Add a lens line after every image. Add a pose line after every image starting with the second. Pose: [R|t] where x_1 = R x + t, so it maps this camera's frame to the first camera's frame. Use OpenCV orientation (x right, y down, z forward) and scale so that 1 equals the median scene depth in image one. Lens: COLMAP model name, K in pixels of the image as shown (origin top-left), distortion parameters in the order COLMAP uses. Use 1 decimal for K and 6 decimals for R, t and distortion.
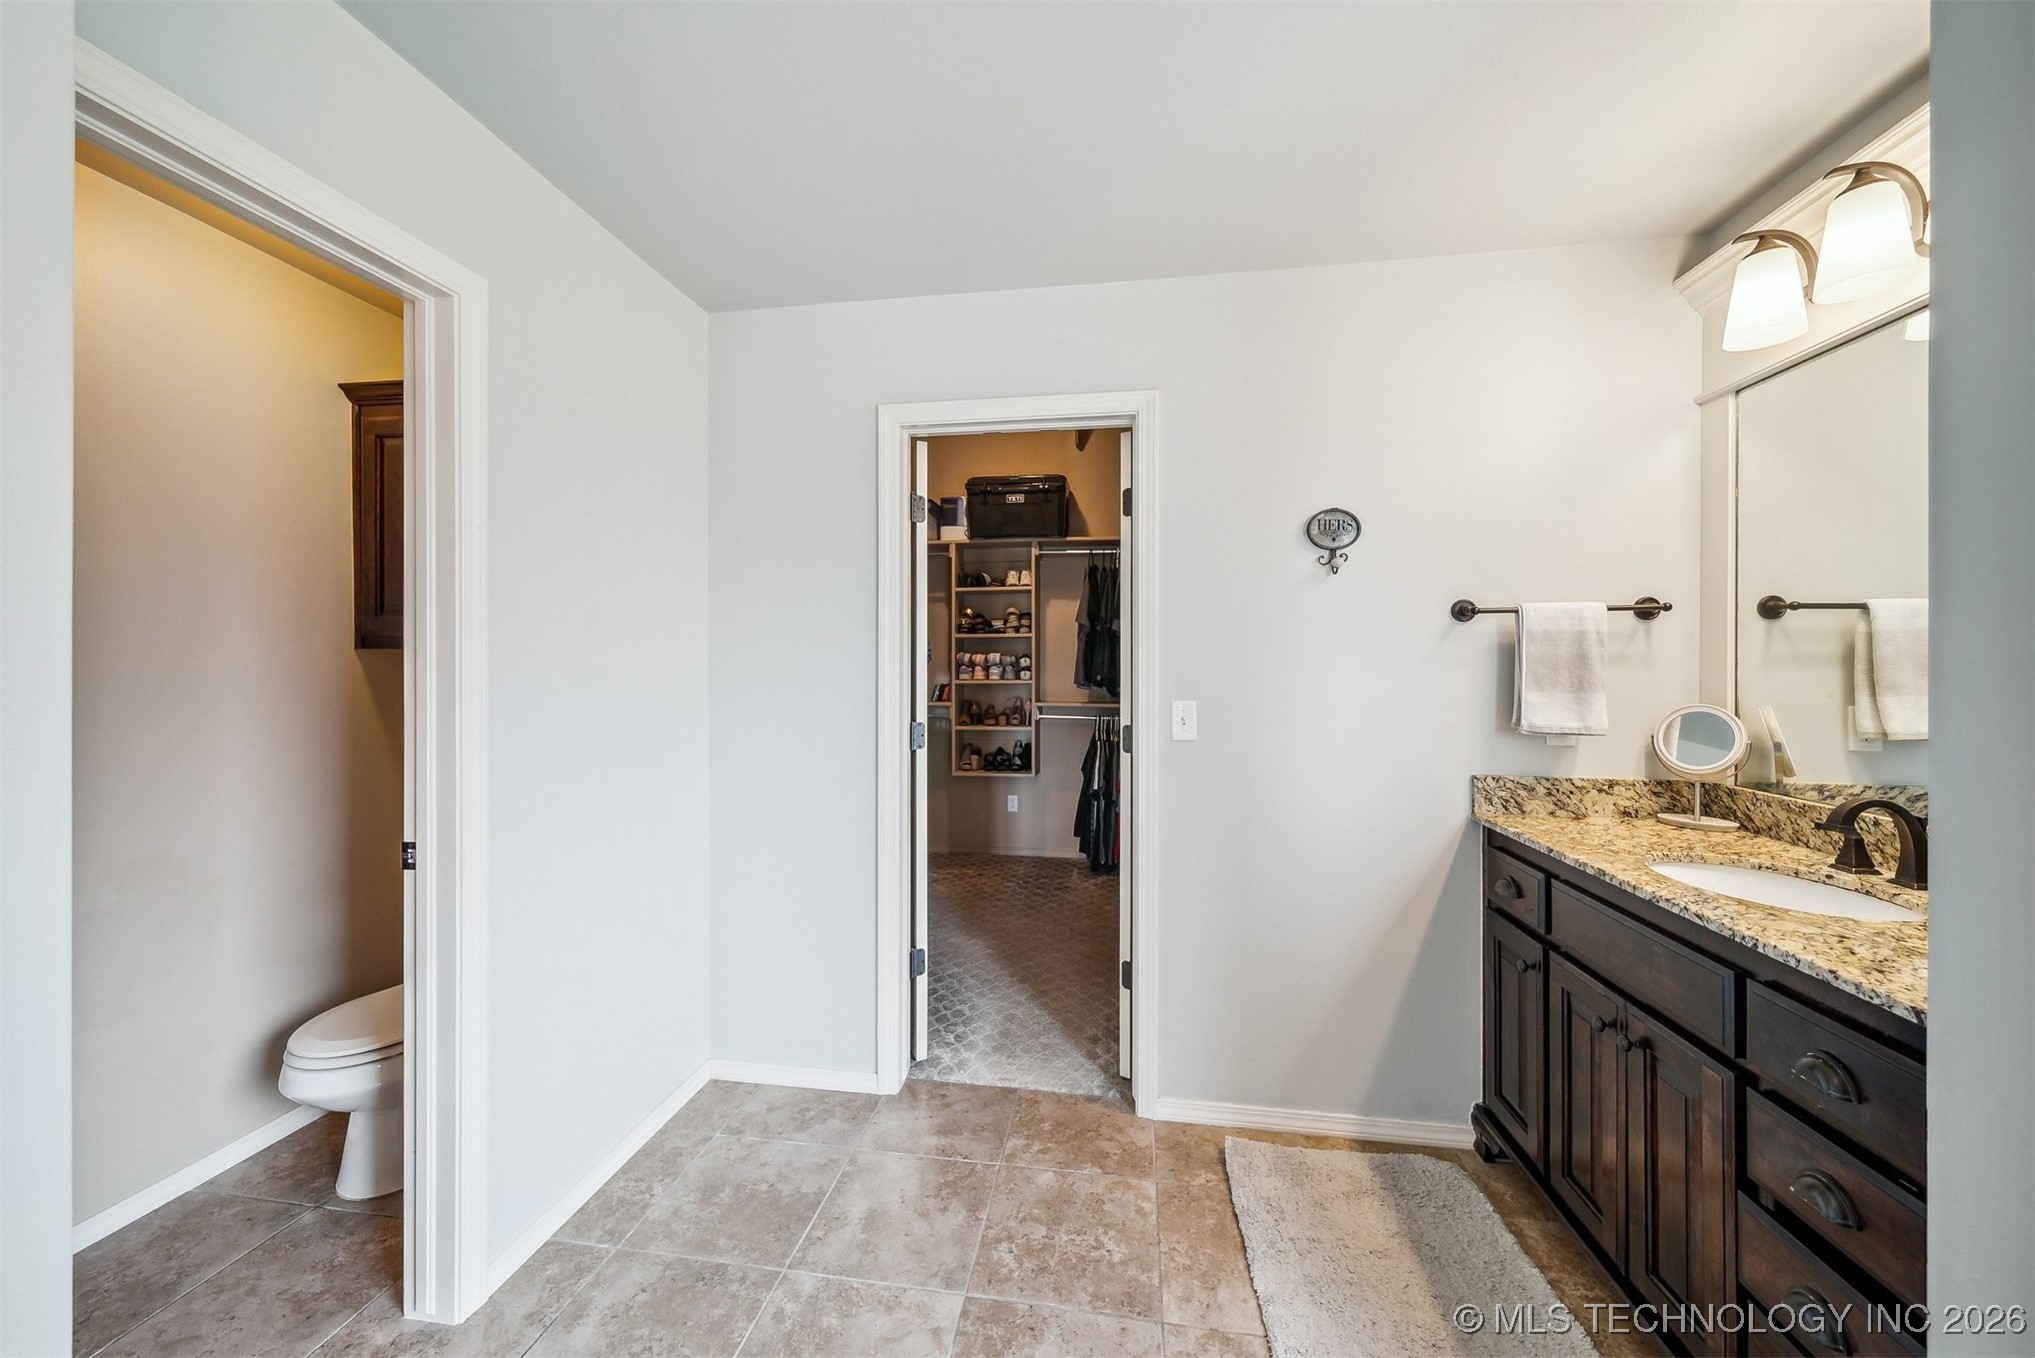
lens RADIAL K [[733.8, 0, 1024.1], [0, 733.8, 666.6], [0, 0, 1]] dist [0.005197, -0.000558]
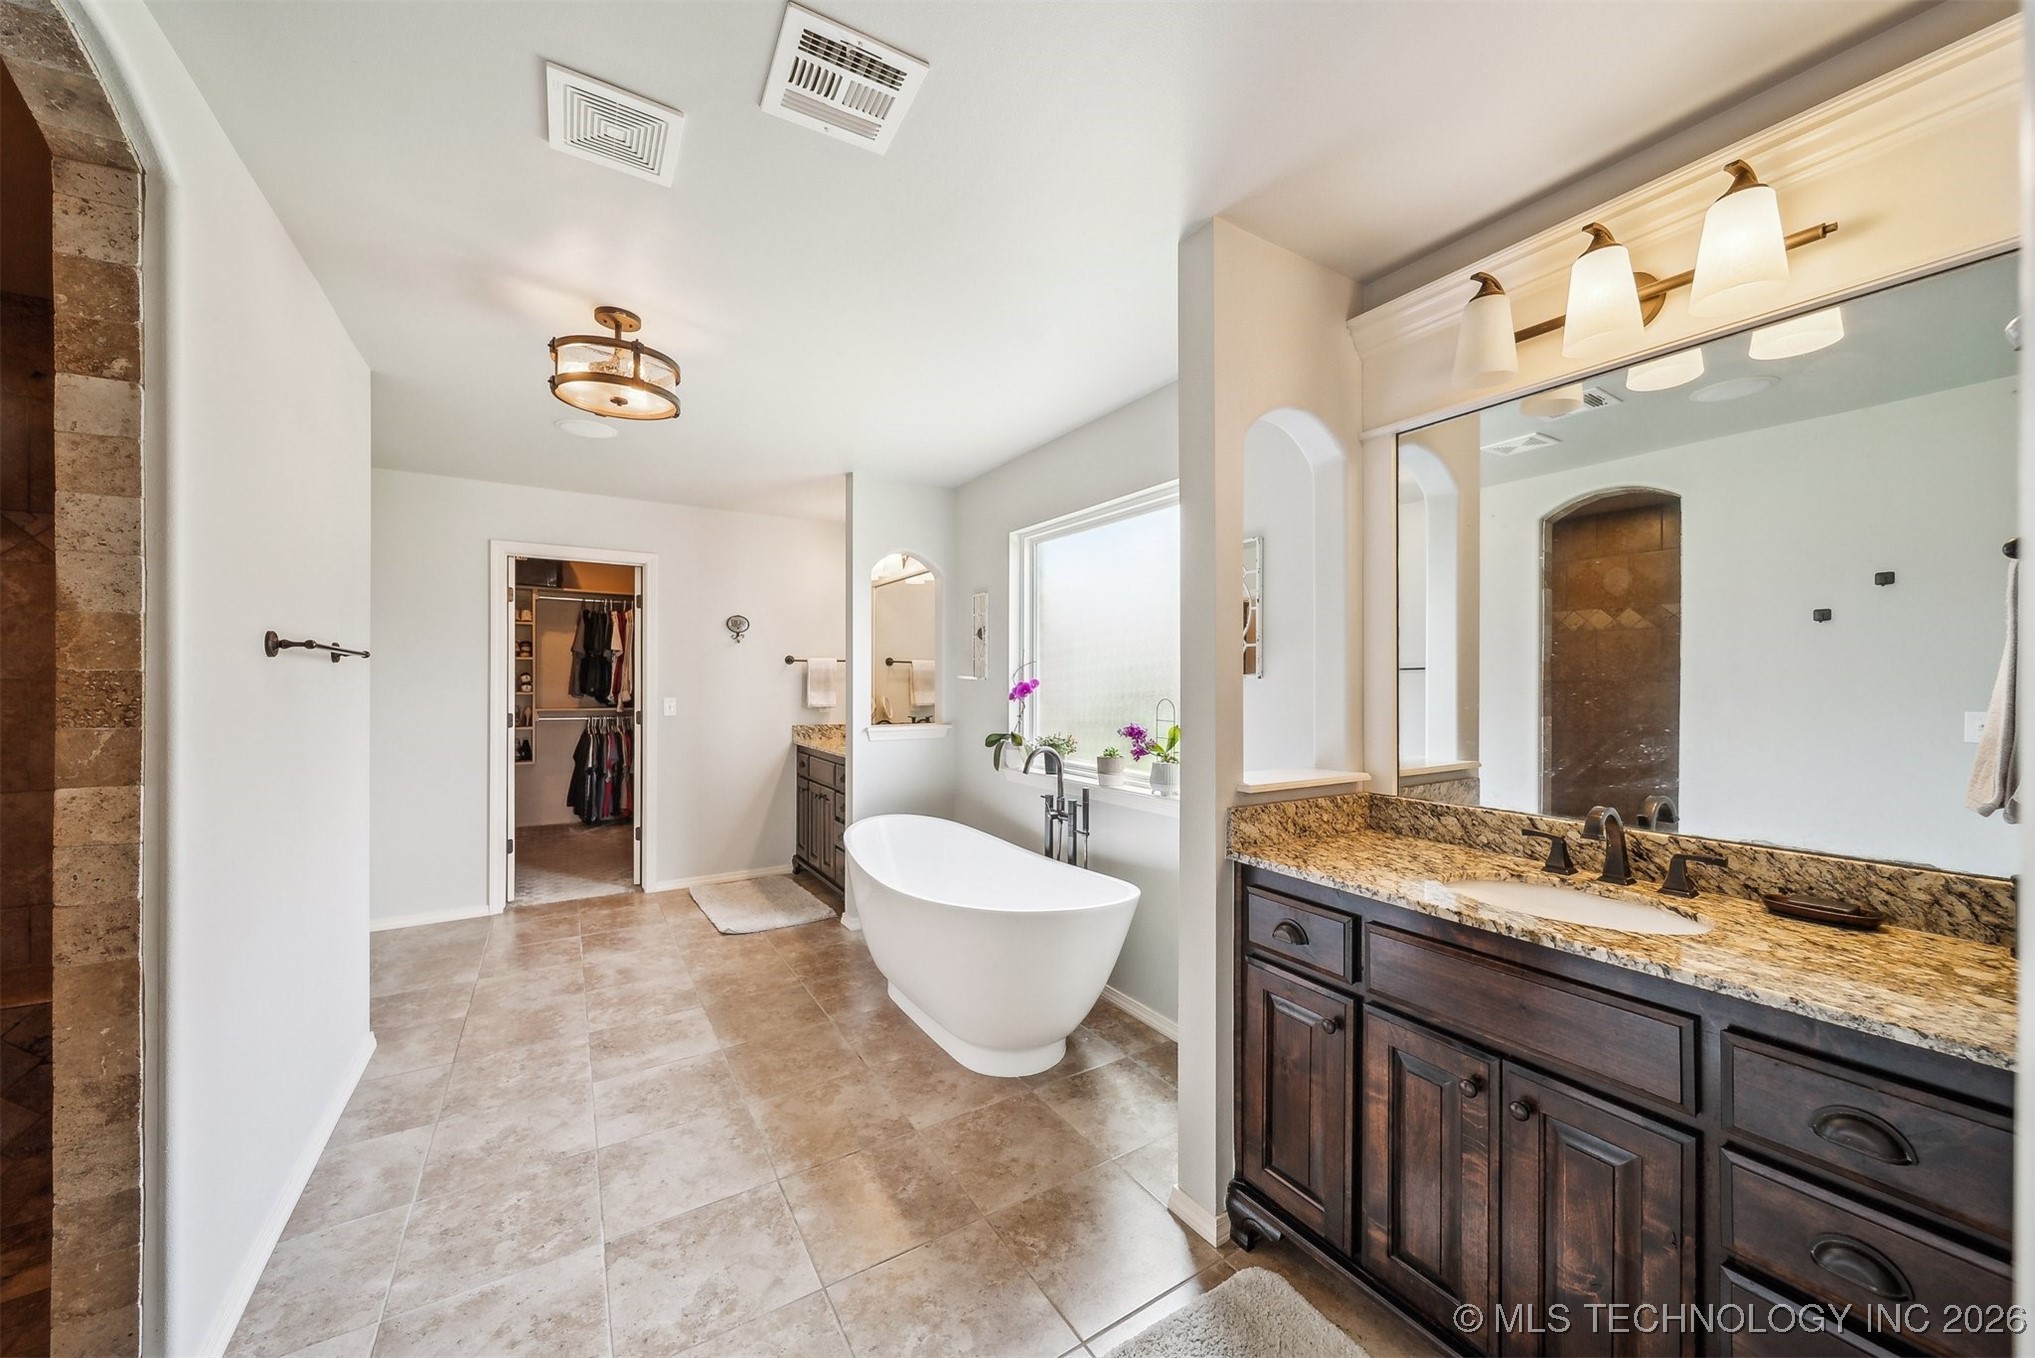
lens RADIAL K [[733.8, 0, 1007.7], [0, 733.8, 687.4], [0, 0, 1]] dist [0.005197, -0.000558]
pose [[0.770017, -0.003313, 0.638014, -0.439727], [-0.001063, 0.999978, 0.006476, 0.001396], [-0.638022, -0.005665, 0.769997, -1.447905]]
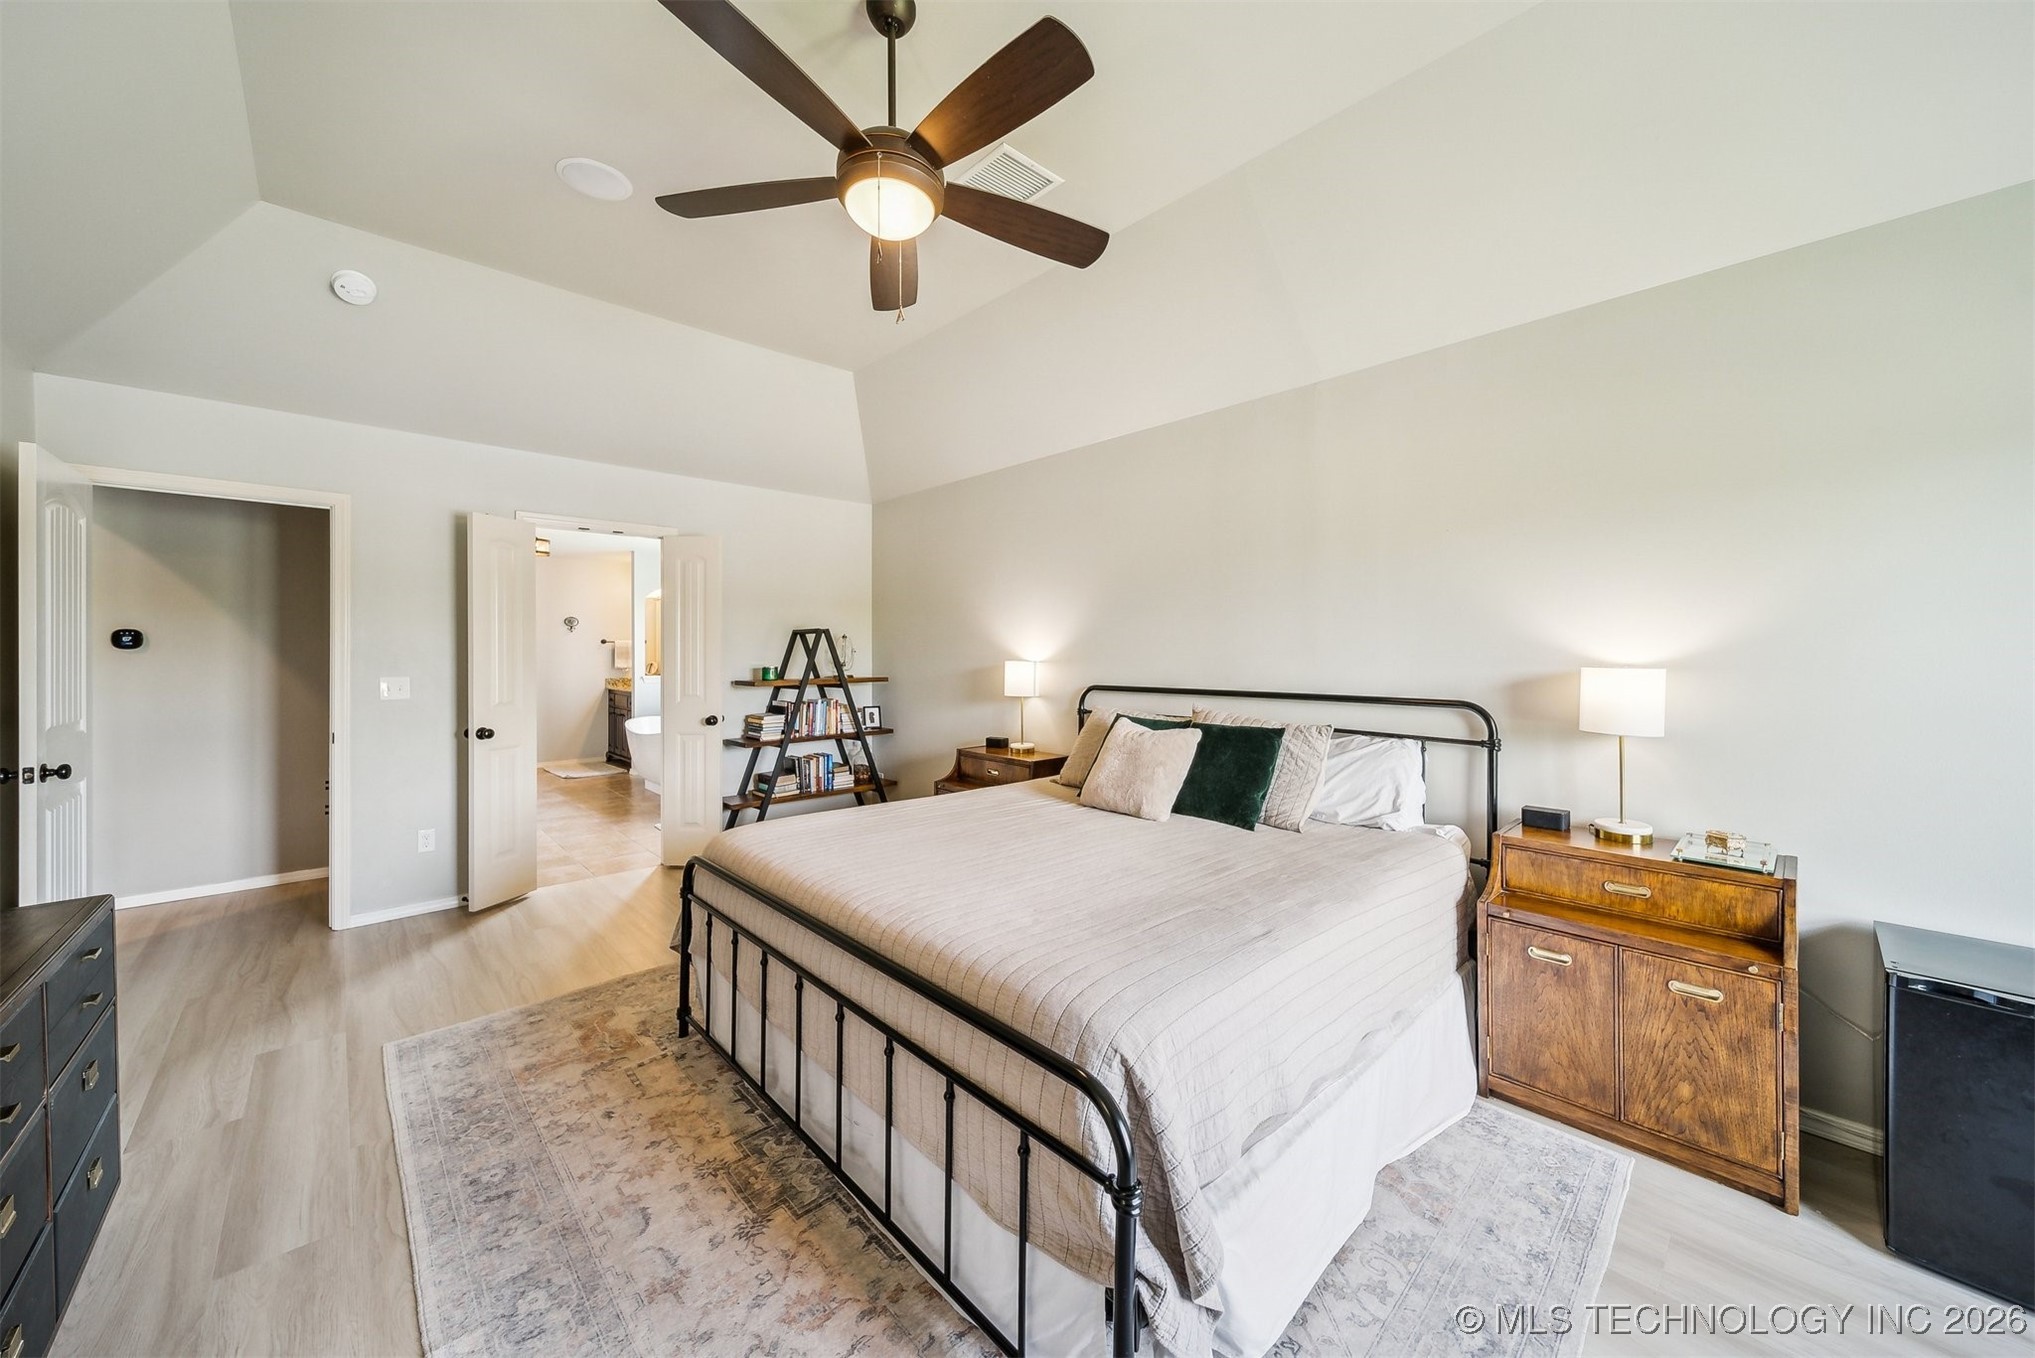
lens RADIAL K [[733.8, 0, 1018.0], [0, 733.8, 664.7], [0, 0, 1]] dist [0.005197, -0.000558]
pose [[0.625775, -0.014230, 0.779874, -1.345611], [-0.000525, 0.999826, 0.018665, -0.020006], [-0.780004, -0.012089, 0.625658, -3.866361]]
